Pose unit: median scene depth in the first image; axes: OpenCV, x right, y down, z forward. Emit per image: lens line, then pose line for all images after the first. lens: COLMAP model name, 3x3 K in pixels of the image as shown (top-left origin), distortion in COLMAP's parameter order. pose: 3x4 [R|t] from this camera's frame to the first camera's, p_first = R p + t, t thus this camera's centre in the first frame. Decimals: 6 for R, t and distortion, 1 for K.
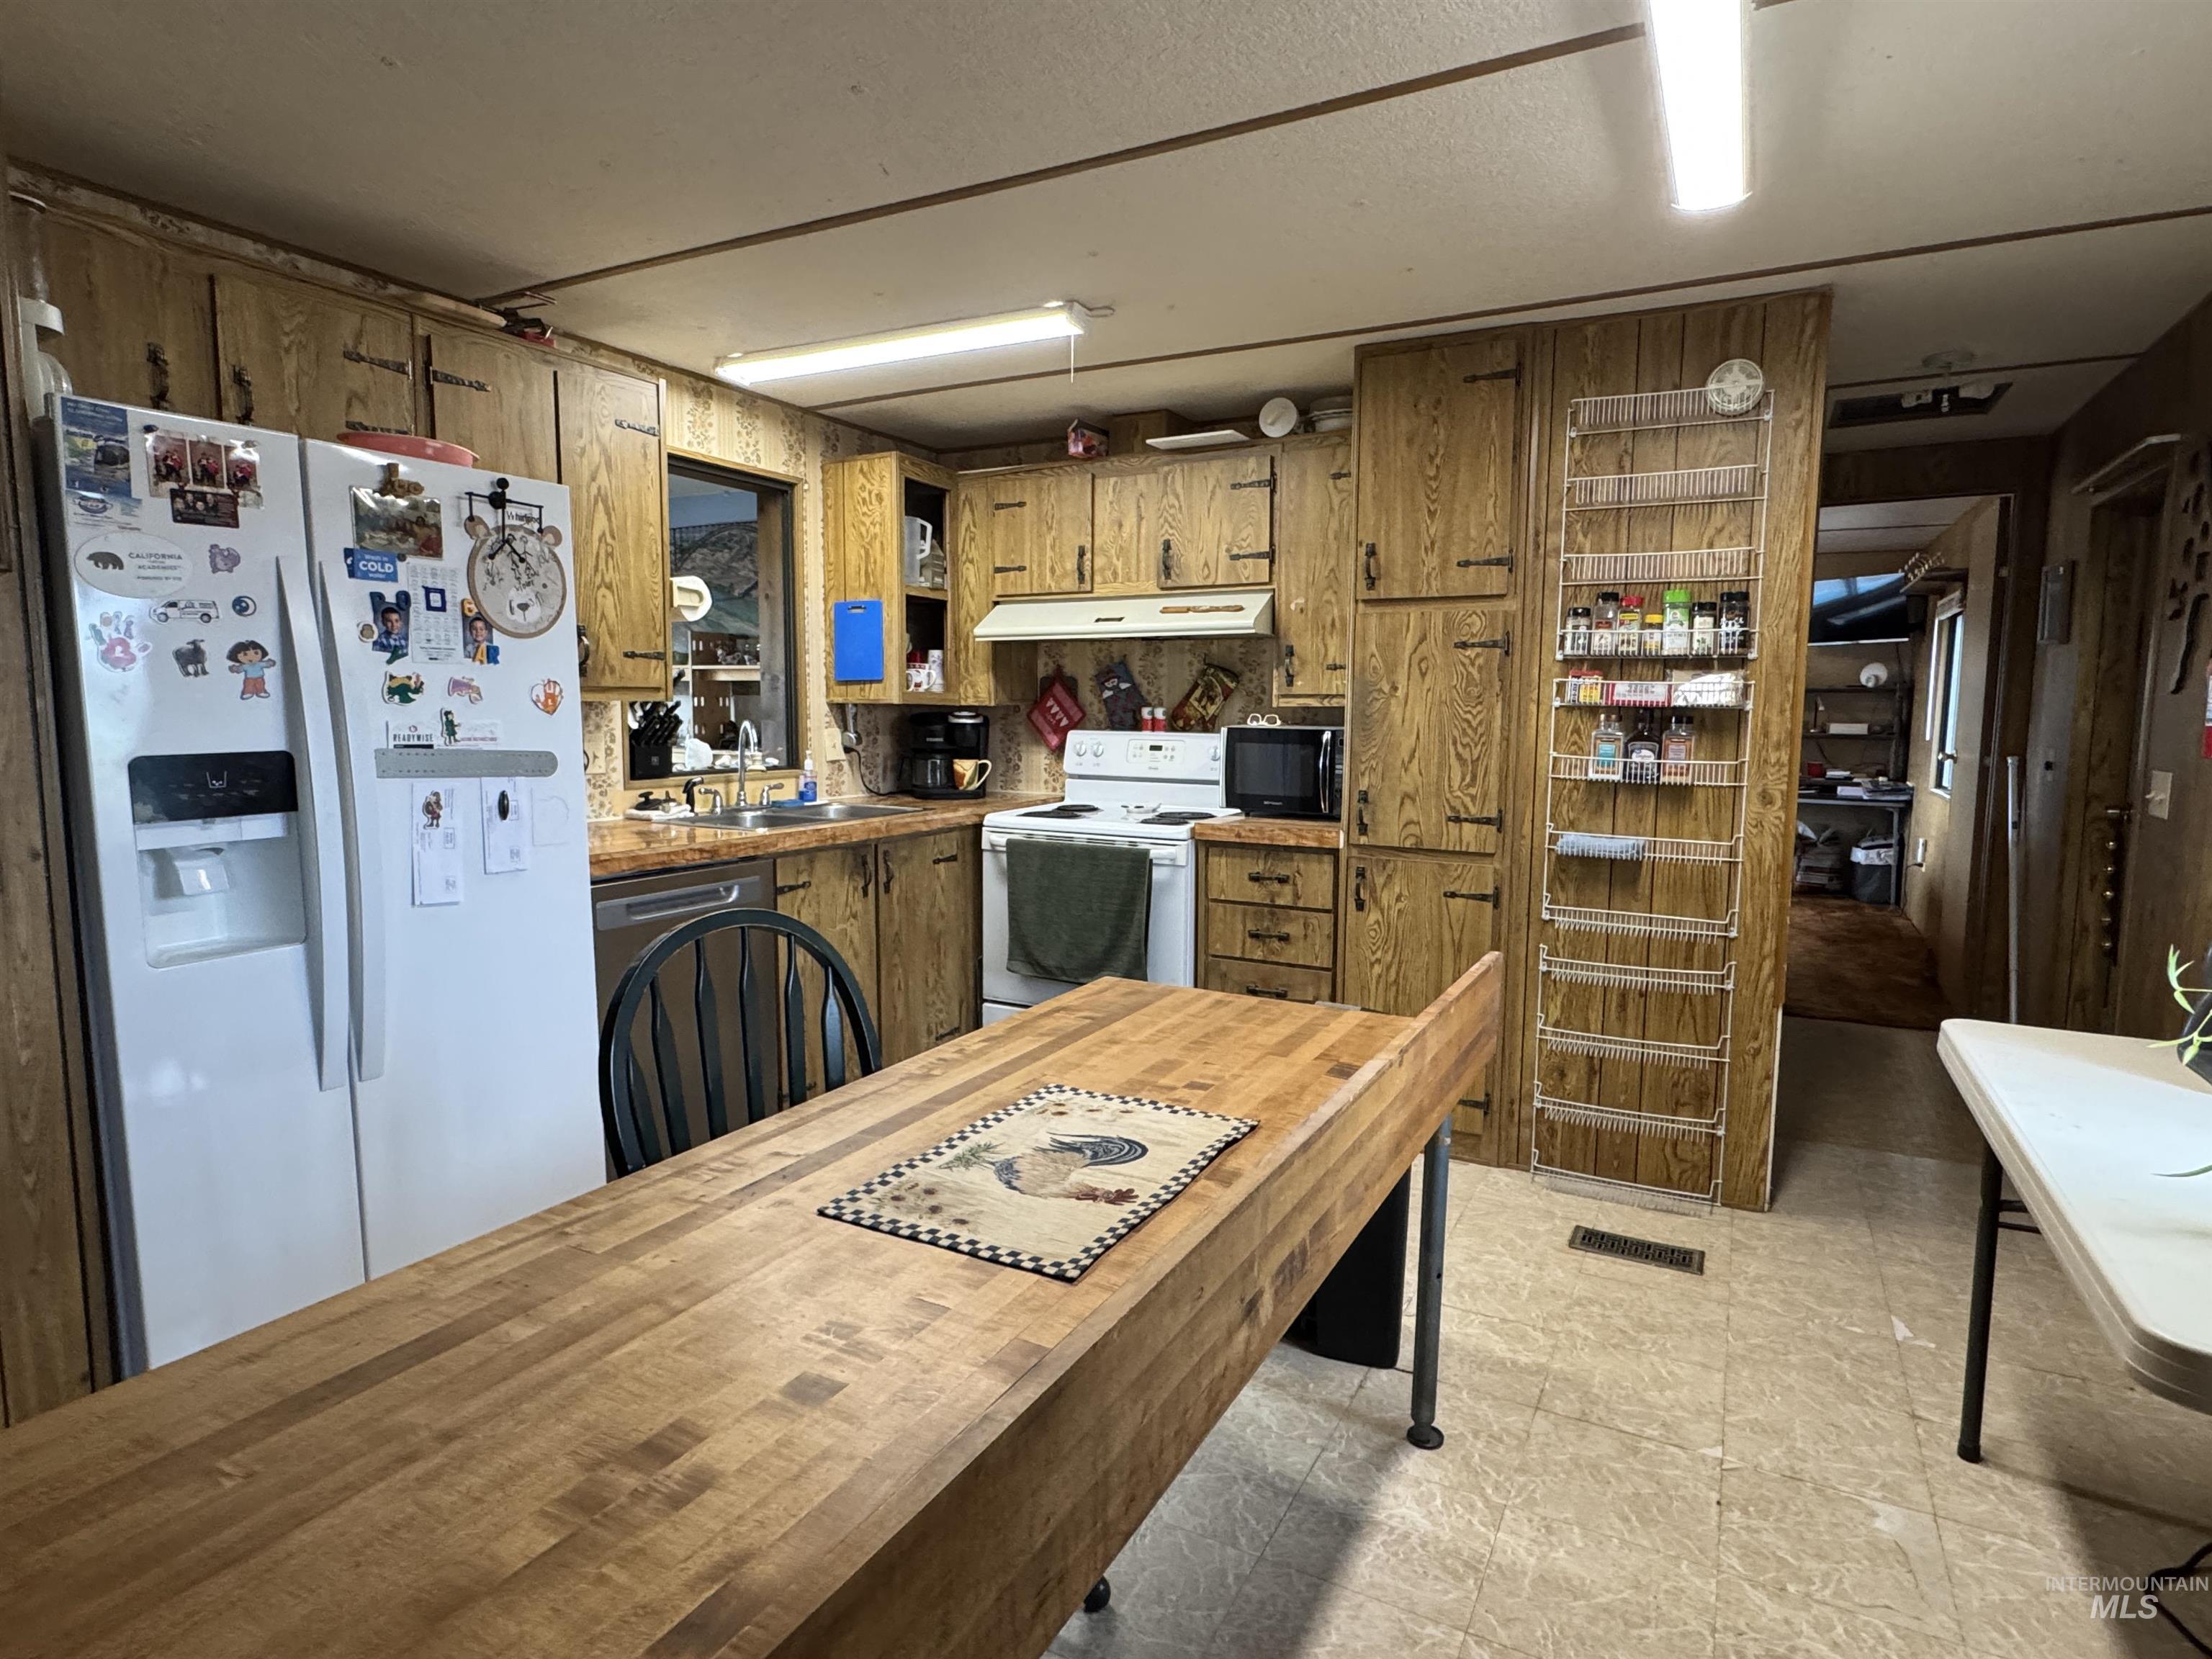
lens RADIAL K [[1194.0, 0, 1110.0], [0, 1194.0, 830.5], [0, 0, 1]] dist [-0.003307, -0.000008]
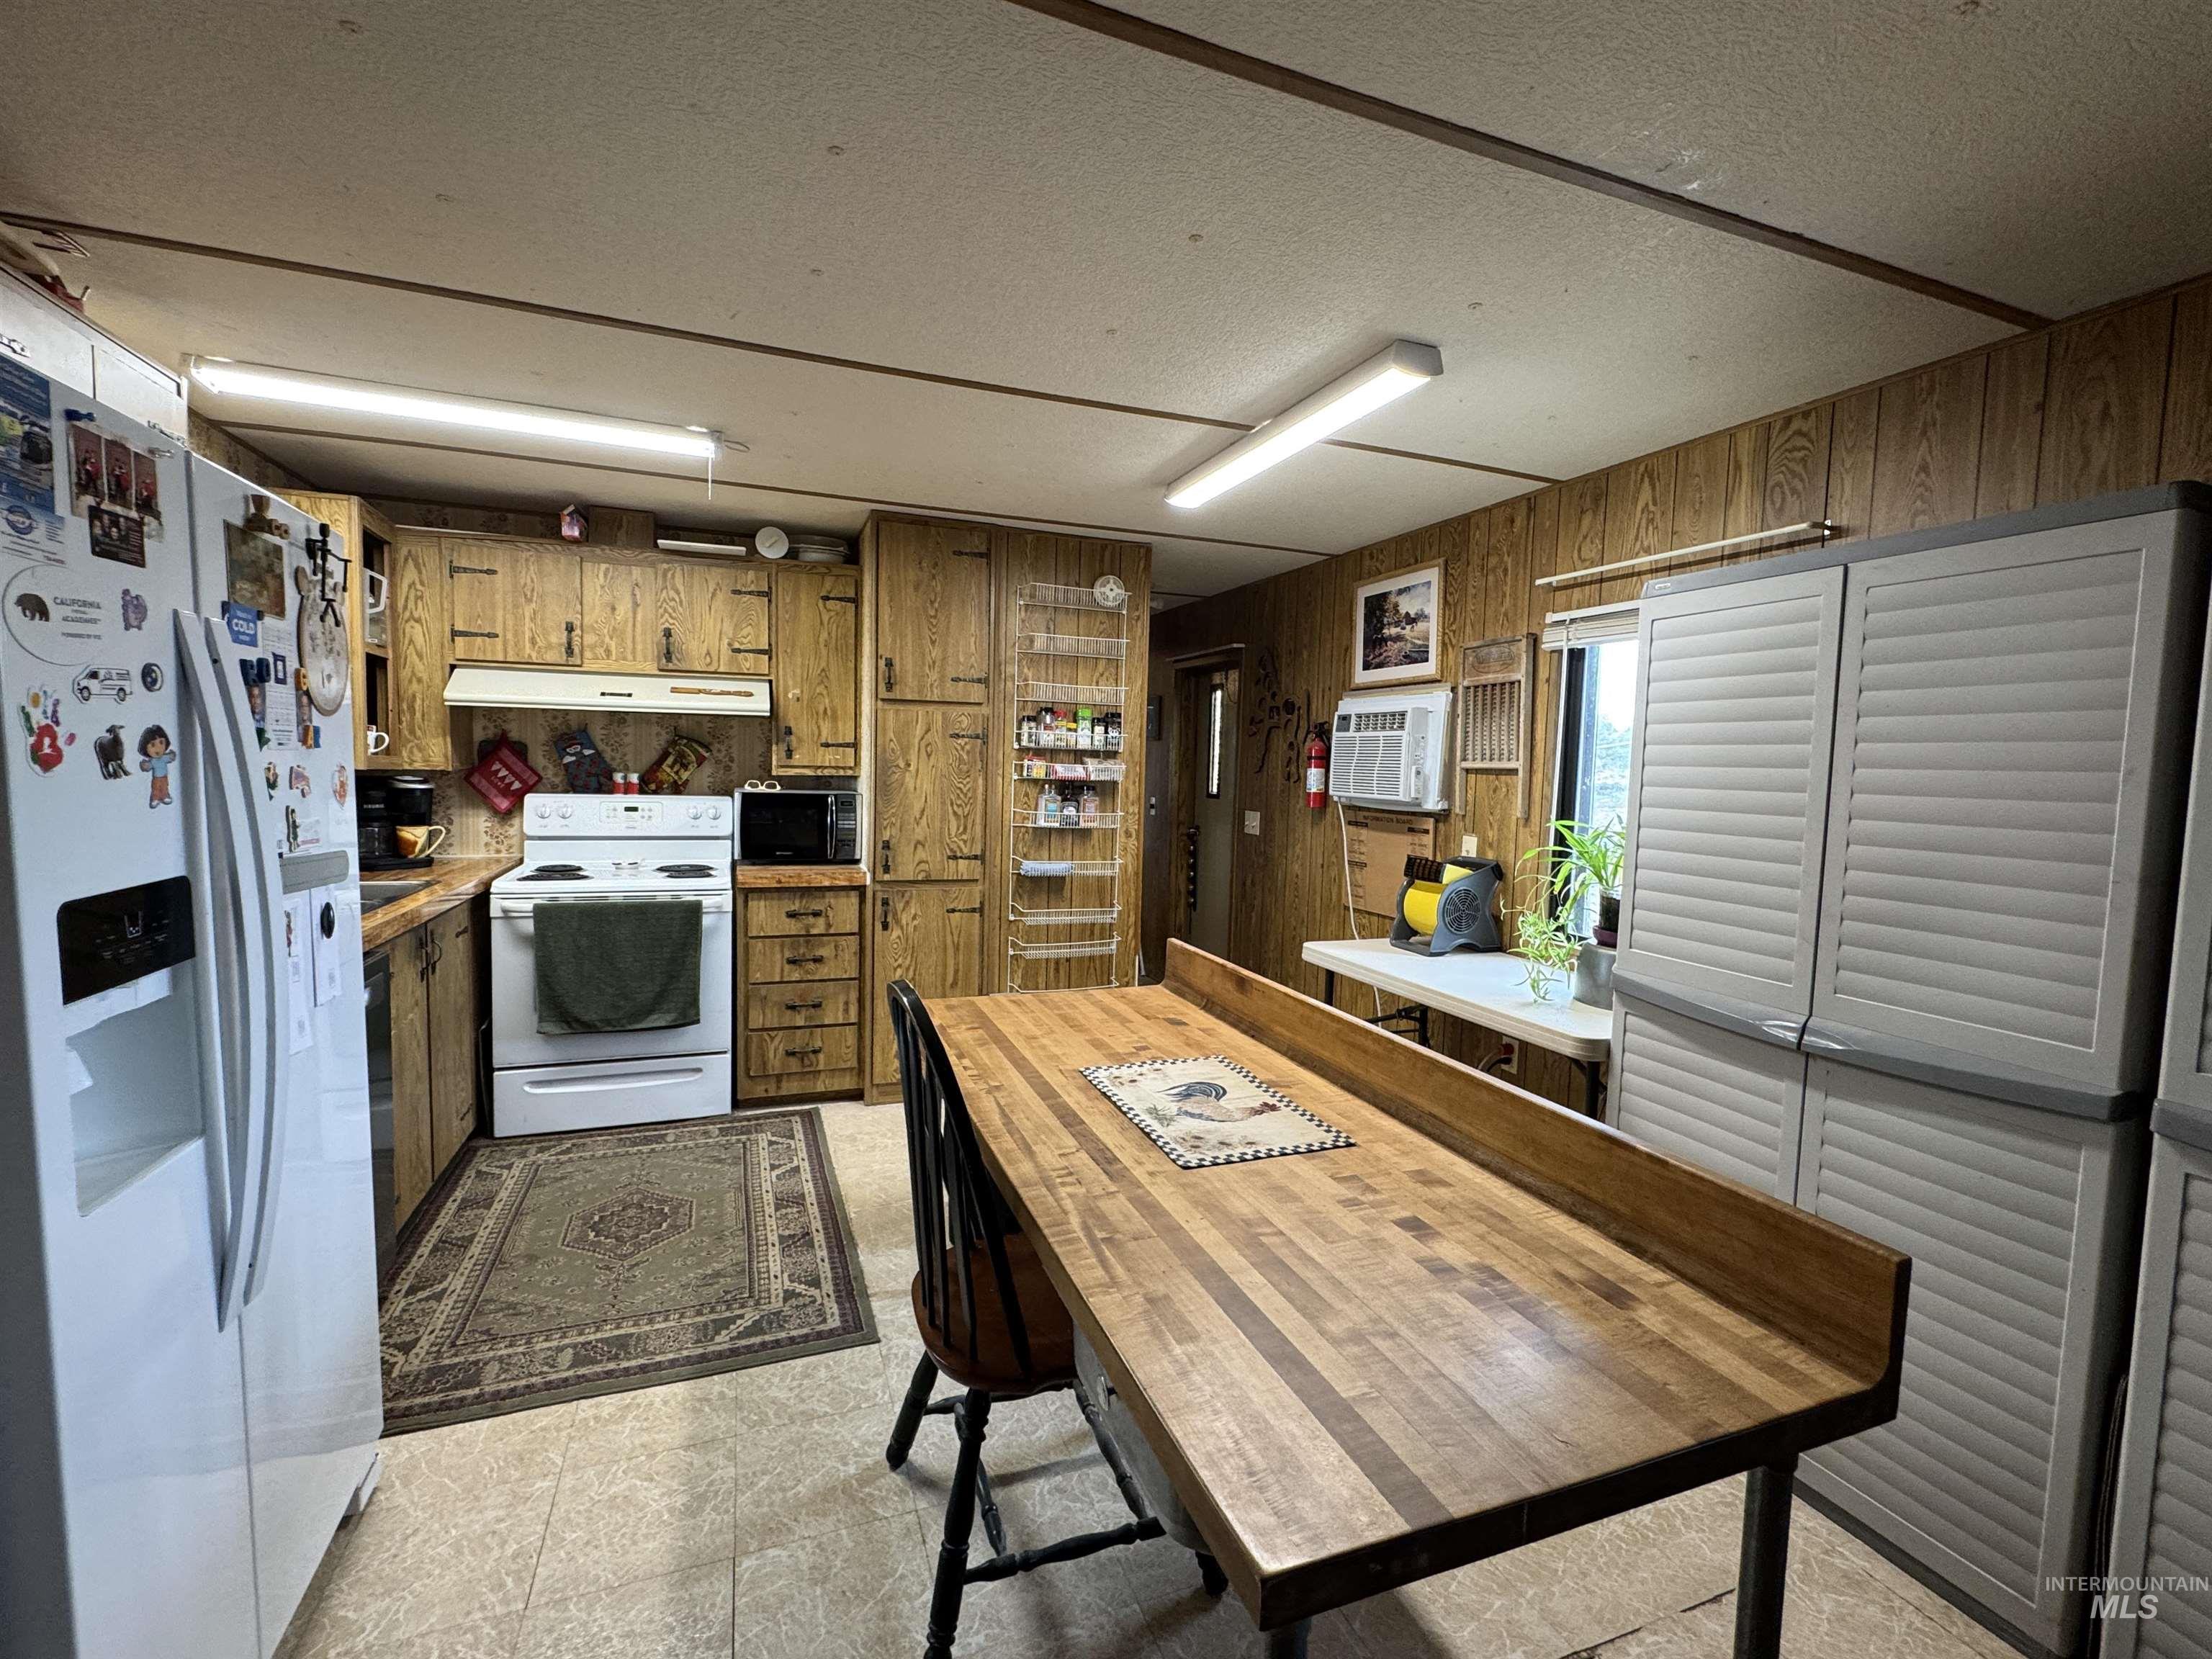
lens RADIAL K [[951.8, 0, 1102.3], [0, 951.8, 828.8], [0, 0, 1]] dist [0.001500, -0.000838]
pose [[0.659662, -0.042453, 0.750363, -0.467867], [0.059165, 0.998238, 0.004463, -0.040223], [-0.749230, 0.041451, 0.661011, 0.121914]]
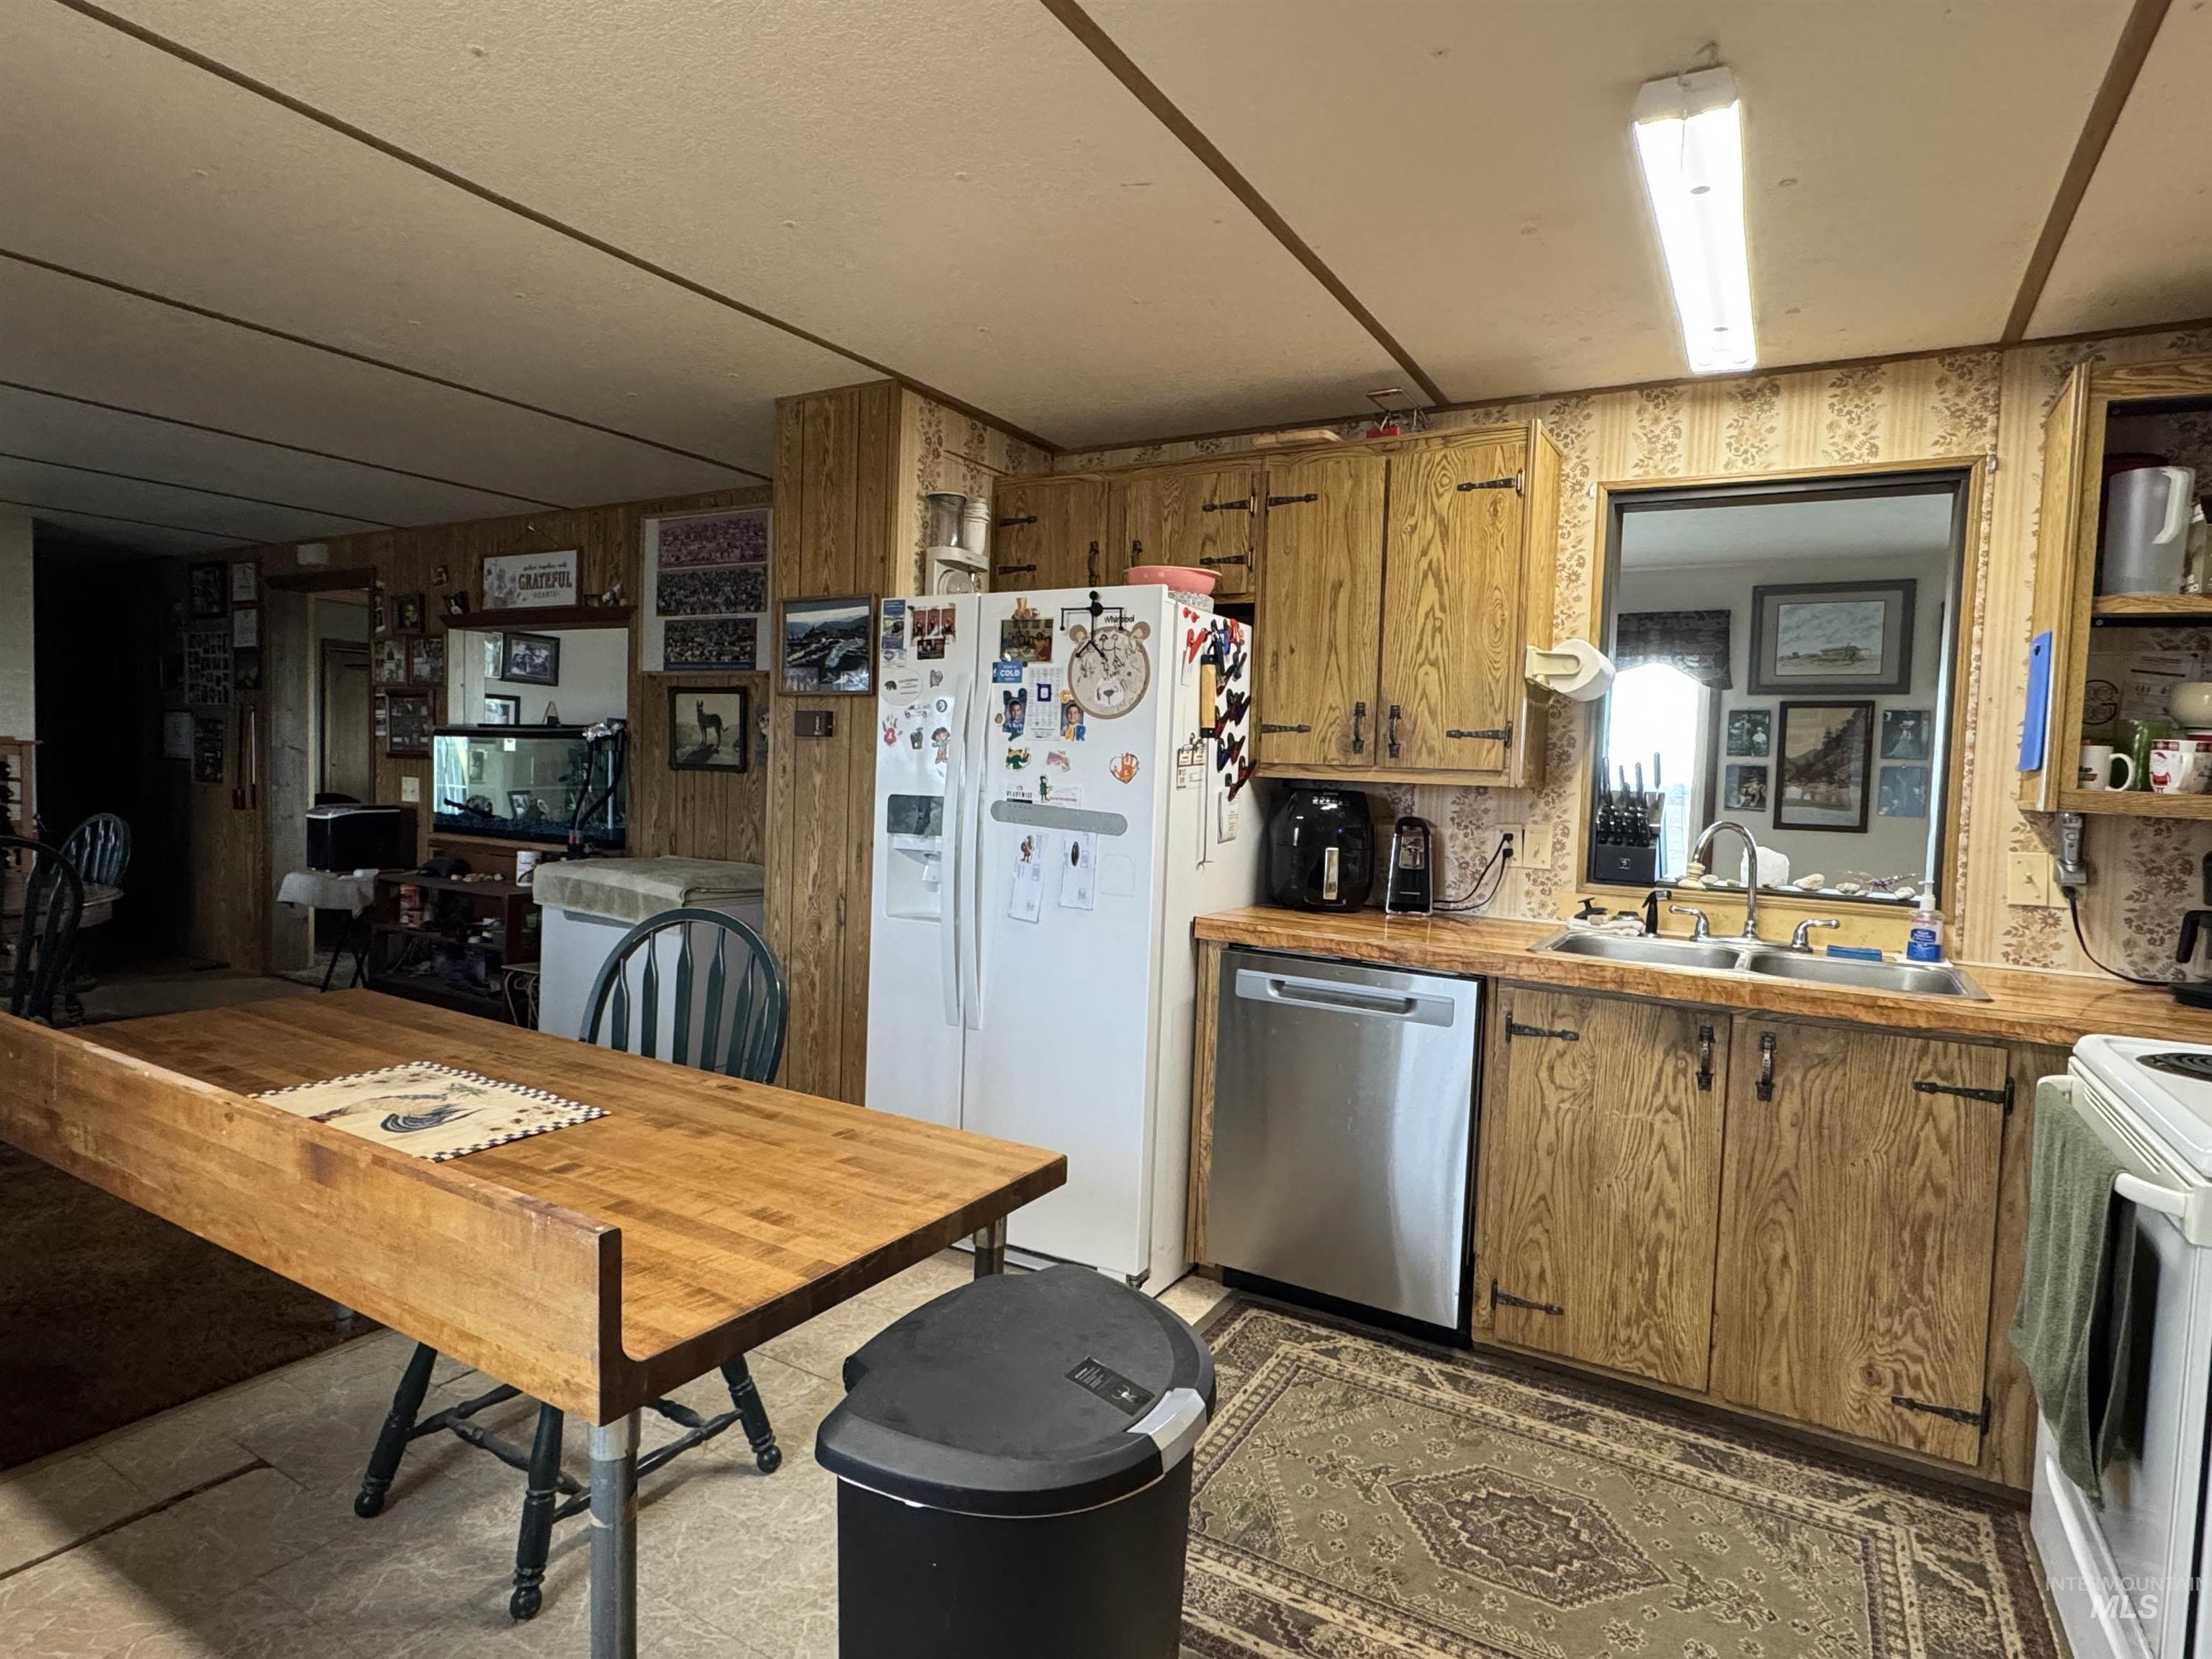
lens RADIAL K [[1194.0, 0, 1104.2], [0, 1194.0, 829.4], [0, 0, 1]] dist [-0.003307, -0.000008]
pose [[-0.038483, 0.043234, -0.998324, 0.525864], [-0.146190, 0.988071, 0.048425, -0.080067], [0.988508, 0.147808, -0.031703, 0.772730]]
